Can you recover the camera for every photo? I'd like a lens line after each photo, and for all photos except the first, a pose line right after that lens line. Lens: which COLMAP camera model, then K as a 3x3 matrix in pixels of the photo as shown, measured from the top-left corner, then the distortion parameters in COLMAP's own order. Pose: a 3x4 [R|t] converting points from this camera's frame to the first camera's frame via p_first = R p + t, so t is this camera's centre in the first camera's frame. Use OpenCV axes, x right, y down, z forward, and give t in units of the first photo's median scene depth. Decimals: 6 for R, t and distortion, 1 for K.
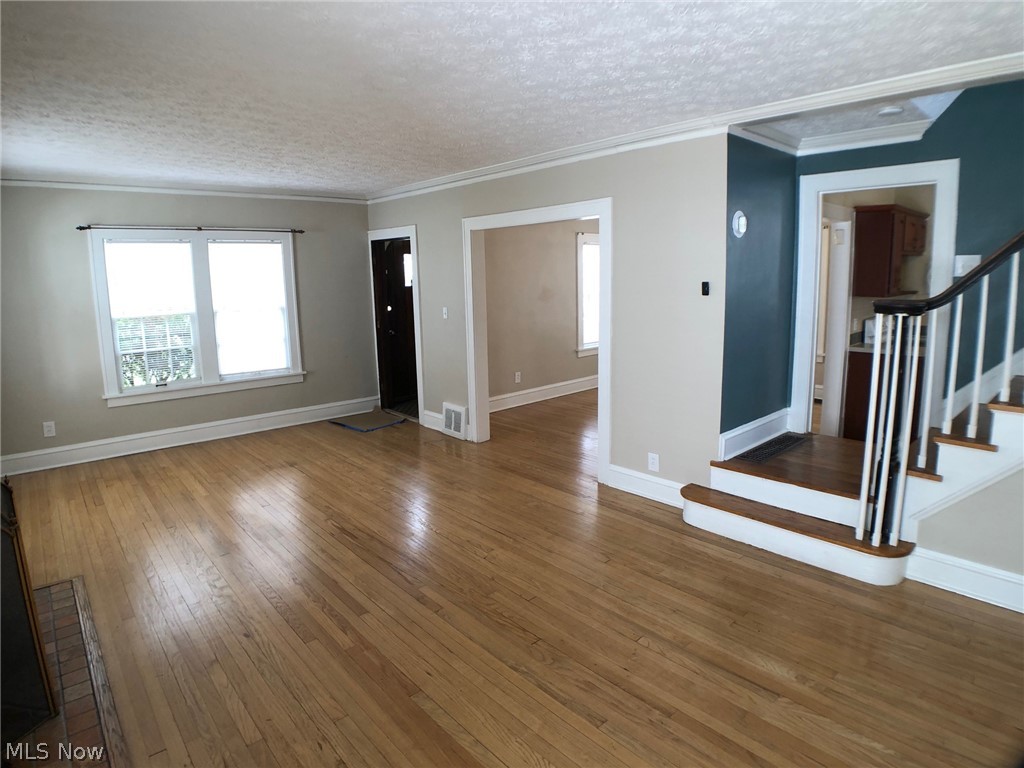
lens RADIAL K [[571.9, 0, 503.2], [0, 571.9, 367.5], [0, 0, 1]] dist [-0.103553, 0.018000]
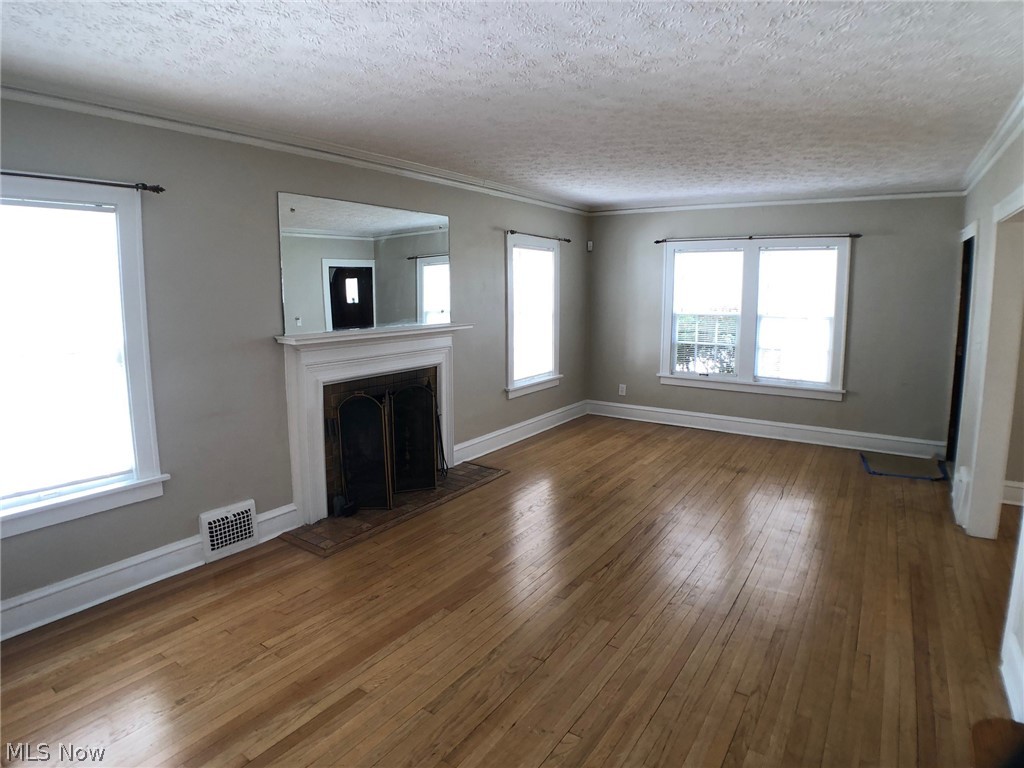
lens RADIAL K [[571.9, 0, 503.2], [0, 571.9, 367.5], [0, 0, 1]] dist [-0.103553, 0.018000]
pose [[0.233208, 0.146778, -0.961286, 0.421185], [-0.155131, 0.981498, 0.112229, -0.050667], [0.959973, 0.122953, 0.251663, 0.294653]]
